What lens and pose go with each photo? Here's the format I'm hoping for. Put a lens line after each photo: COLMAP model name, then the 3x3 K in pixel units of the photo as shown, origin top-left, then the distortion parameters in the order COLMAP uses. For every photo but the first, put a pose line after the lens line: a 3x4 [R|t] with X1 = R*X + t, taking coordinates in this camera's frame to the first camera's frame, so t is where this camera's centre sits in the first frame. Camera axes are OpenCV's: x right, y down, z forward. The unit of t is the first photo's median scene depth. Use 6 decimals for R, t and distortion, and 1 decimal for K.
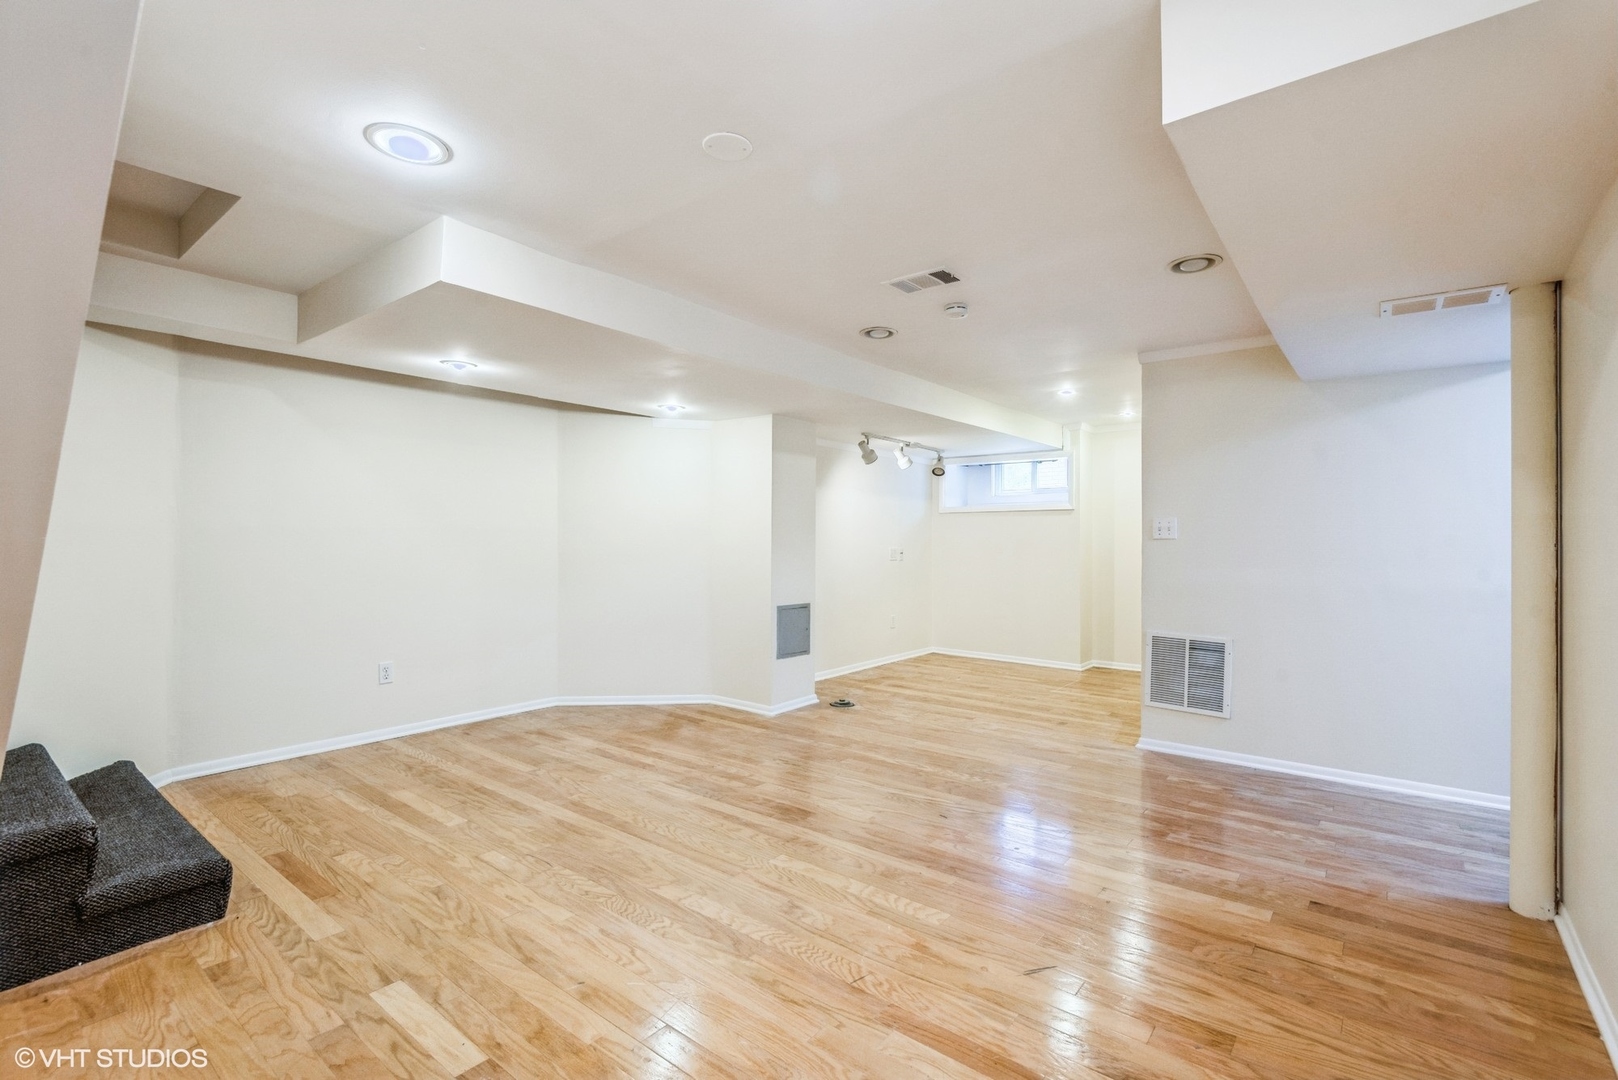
lens RADIAL K [[736.5, 0, 810.5], [0, 736.5, 538.1], [0, 0, 1]] dist [0.014211, -0.003172]
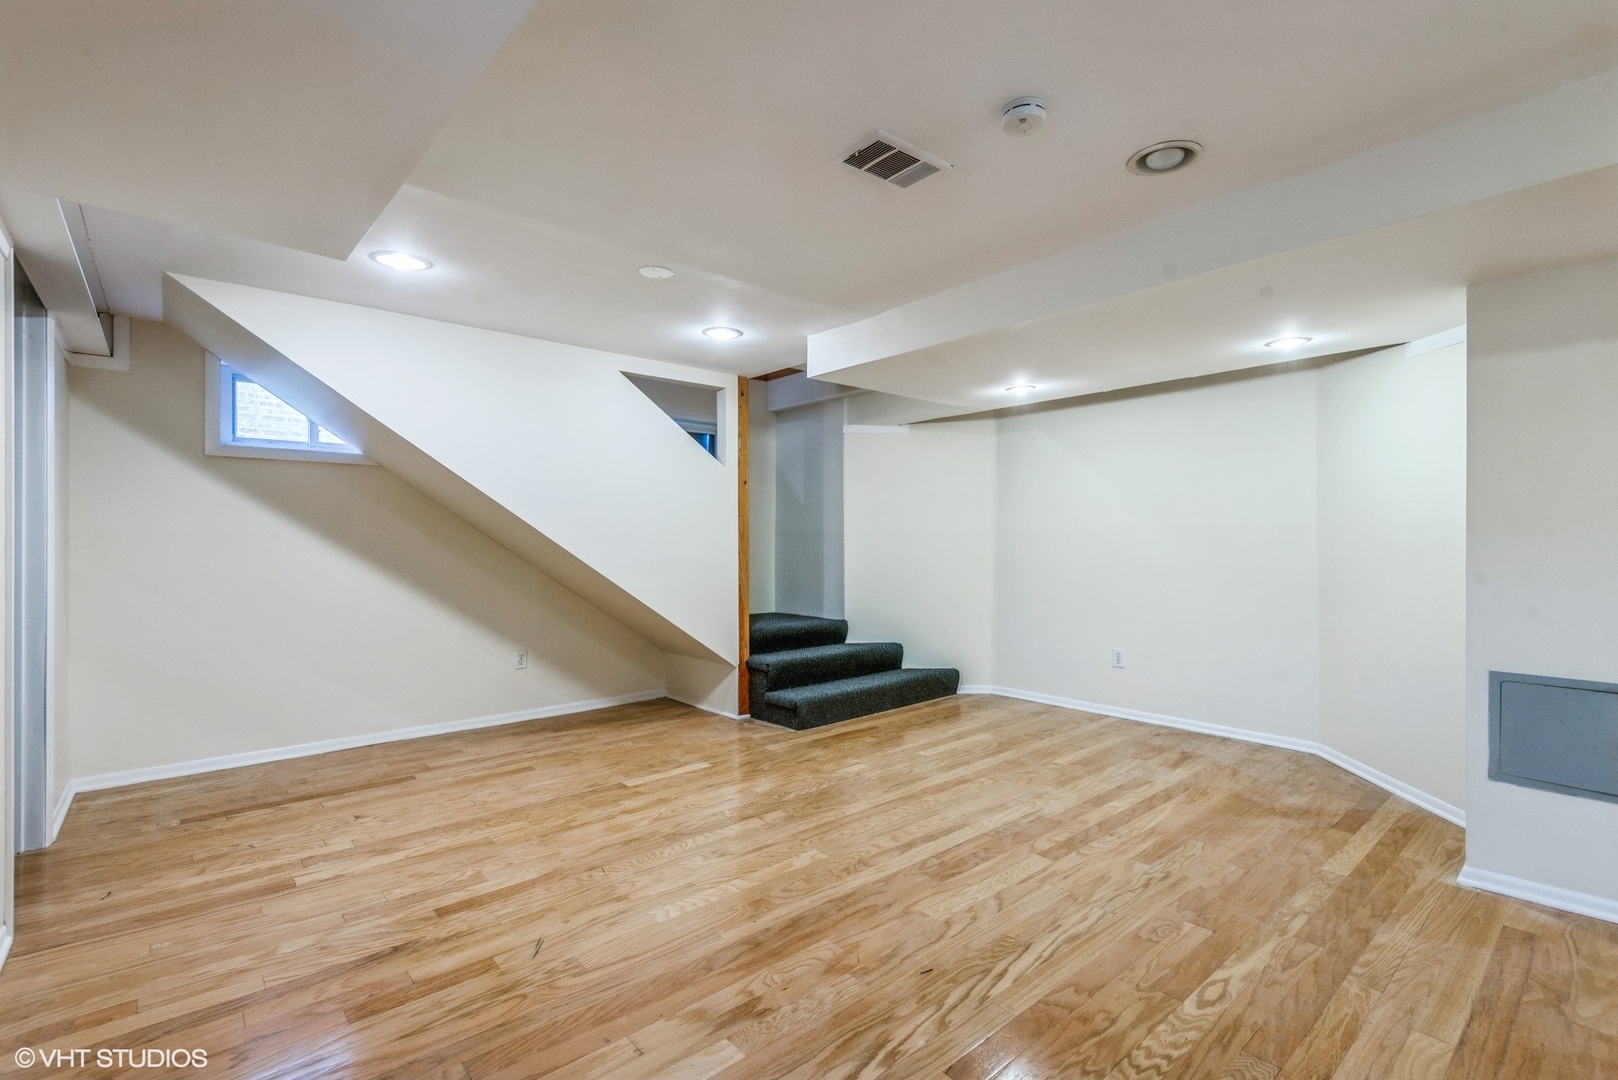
lens RADIAL K [[736.5, 0, 810.9], [0, 736.5, 539.5], [0, 0, 1]] dist [0.014211, -0.003172]
pose [[-0.172849, 0.000894, -0.984948, 0.786304], [0.001046, 0.999999, 0.000724, 0.004510], [0.984948, -0.000905, -0.172850, 0.965417]]
